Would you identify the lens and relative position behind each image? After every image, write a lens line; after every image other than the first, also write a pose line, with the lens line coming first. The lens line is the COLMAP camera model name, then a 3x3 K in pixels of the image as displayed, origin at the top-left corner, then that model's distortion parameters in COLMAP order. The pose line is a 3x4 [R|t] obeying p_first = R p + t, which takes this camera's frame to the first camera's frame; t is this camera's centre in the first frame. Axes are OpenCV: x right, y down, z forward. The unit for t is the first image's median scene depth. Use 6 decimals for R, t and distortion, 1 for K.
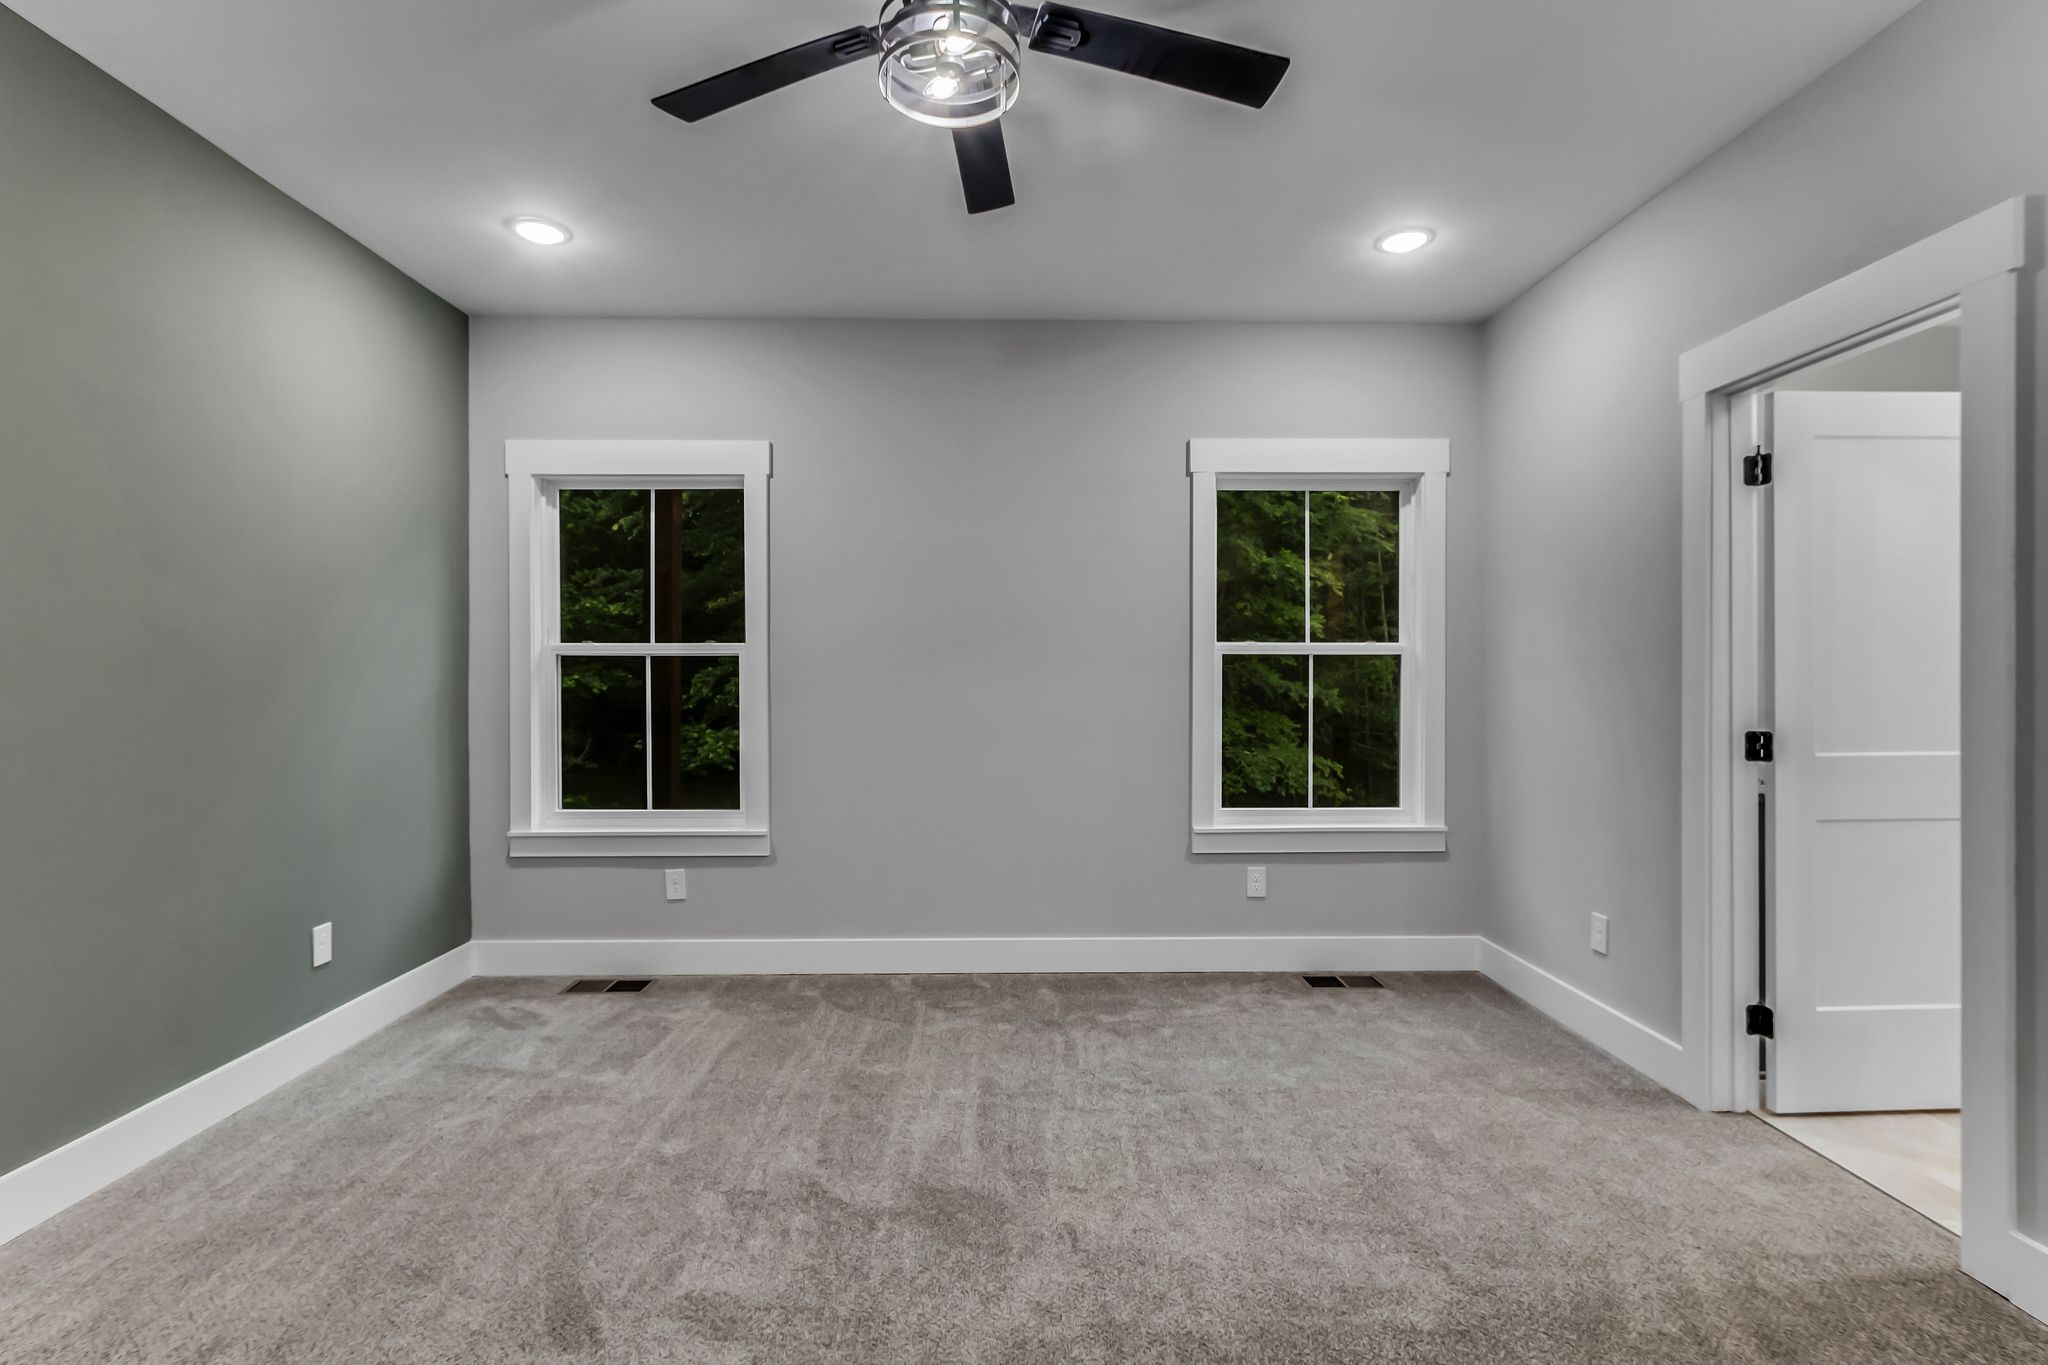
lens RADIAL K [[947.3, 0, 1021.7], [0, 947.3, 691.5], [0, 0, 1]] dist [-0.004186, -0.000248]
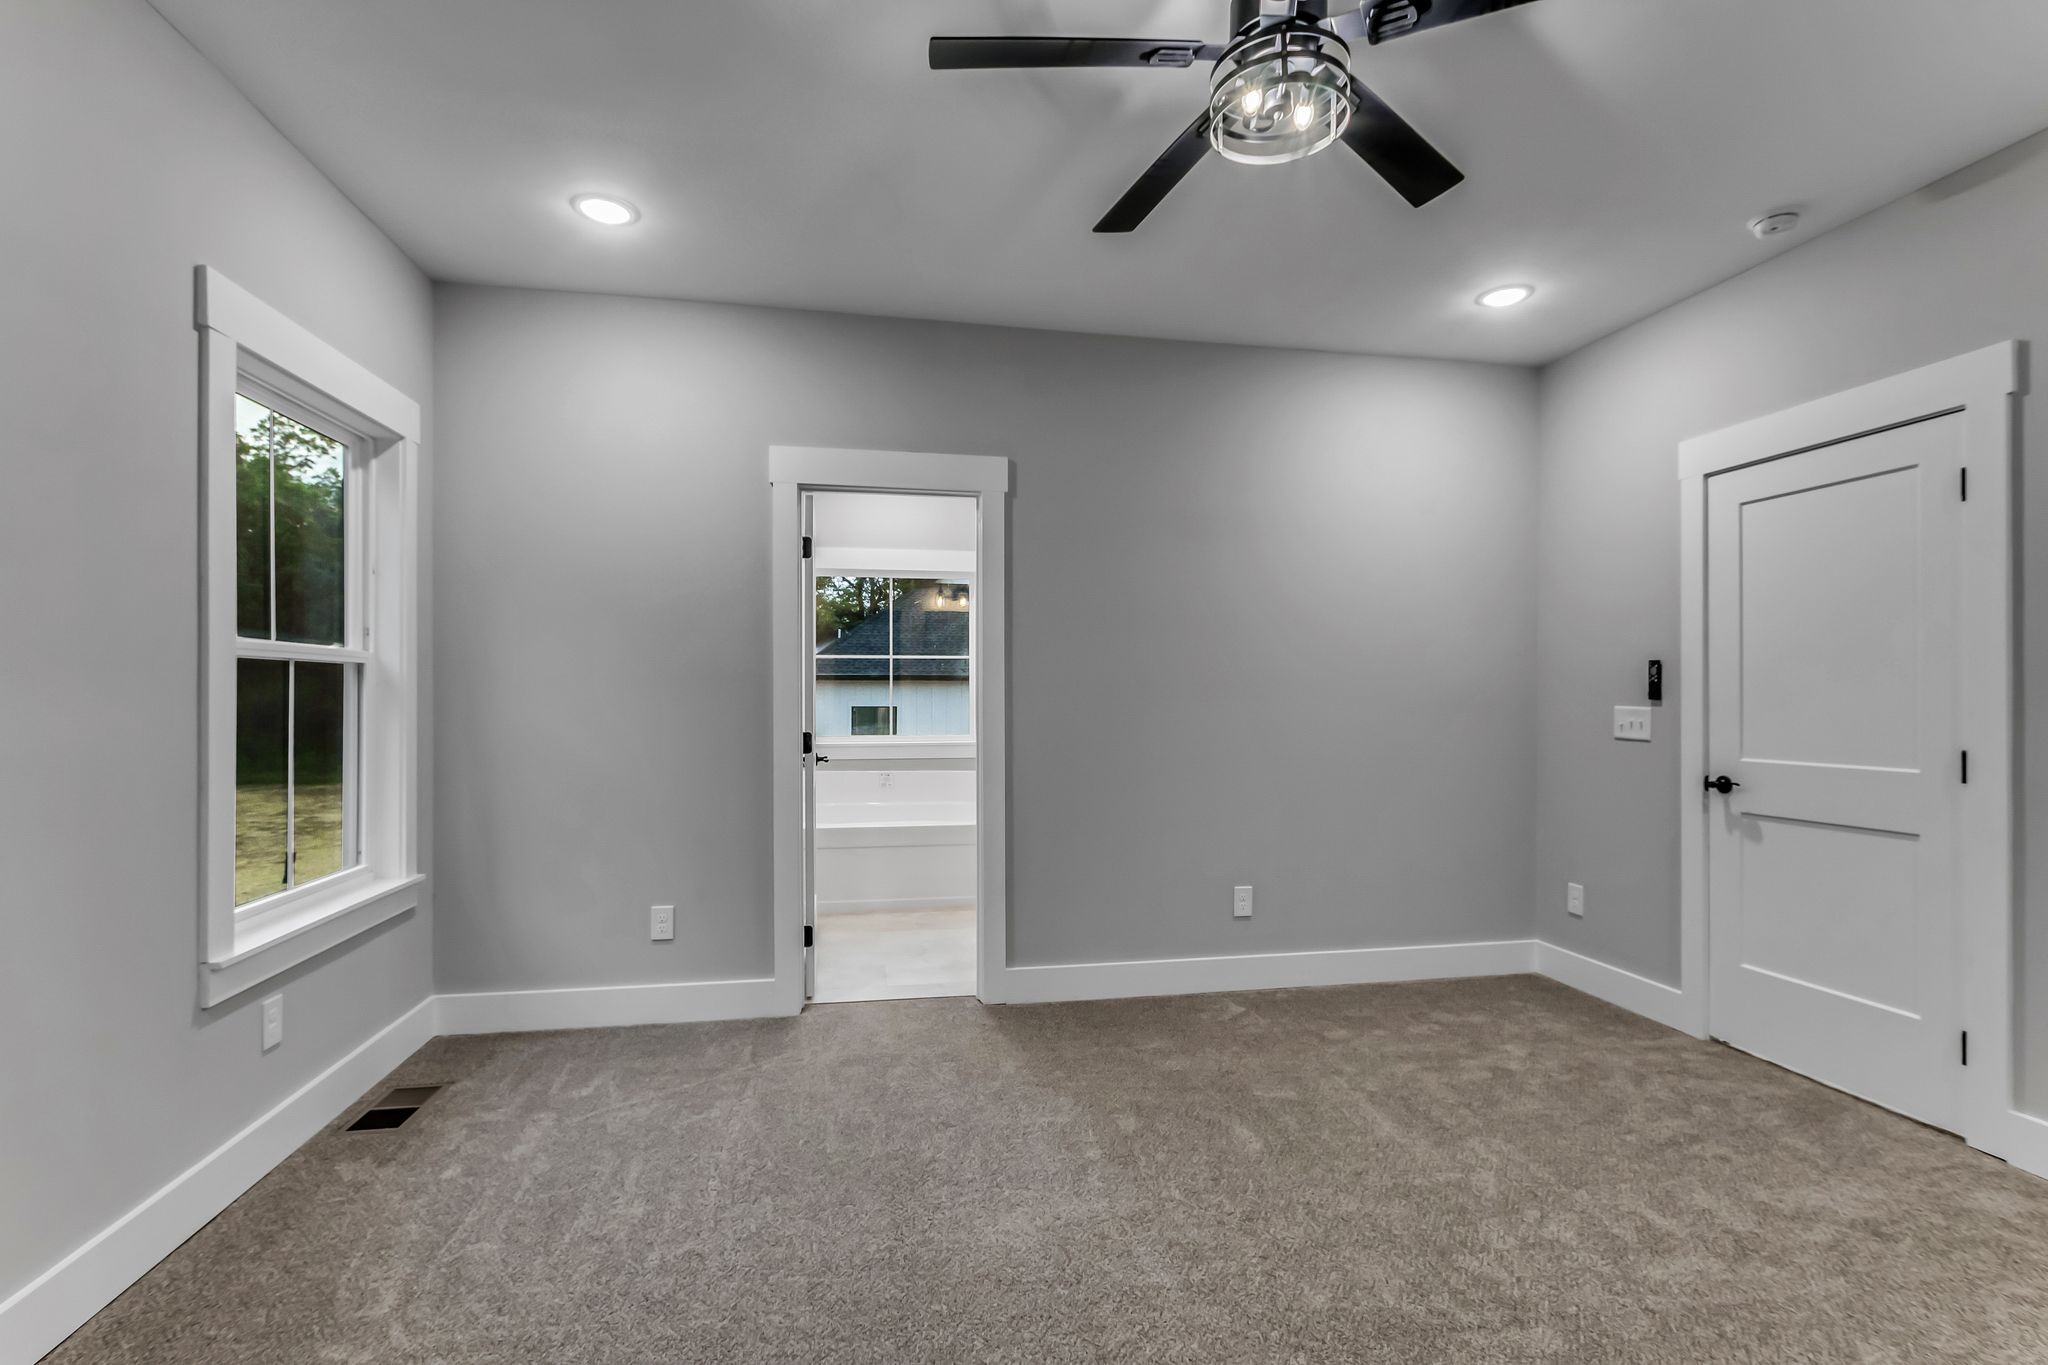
lens RADIAL K [[947.3, 0, 1021.7], [0, 947.3, 691.5], [0, 0, 1]] dist [-0.004186, -0.000248]
pose [[-0.166196, 0.006919, 0.986068, -0.491075], [0.016898, 0.999849, -0.004168, -0.004533], [-0.985948, 0.015970, -0.166288, 0.675767]]
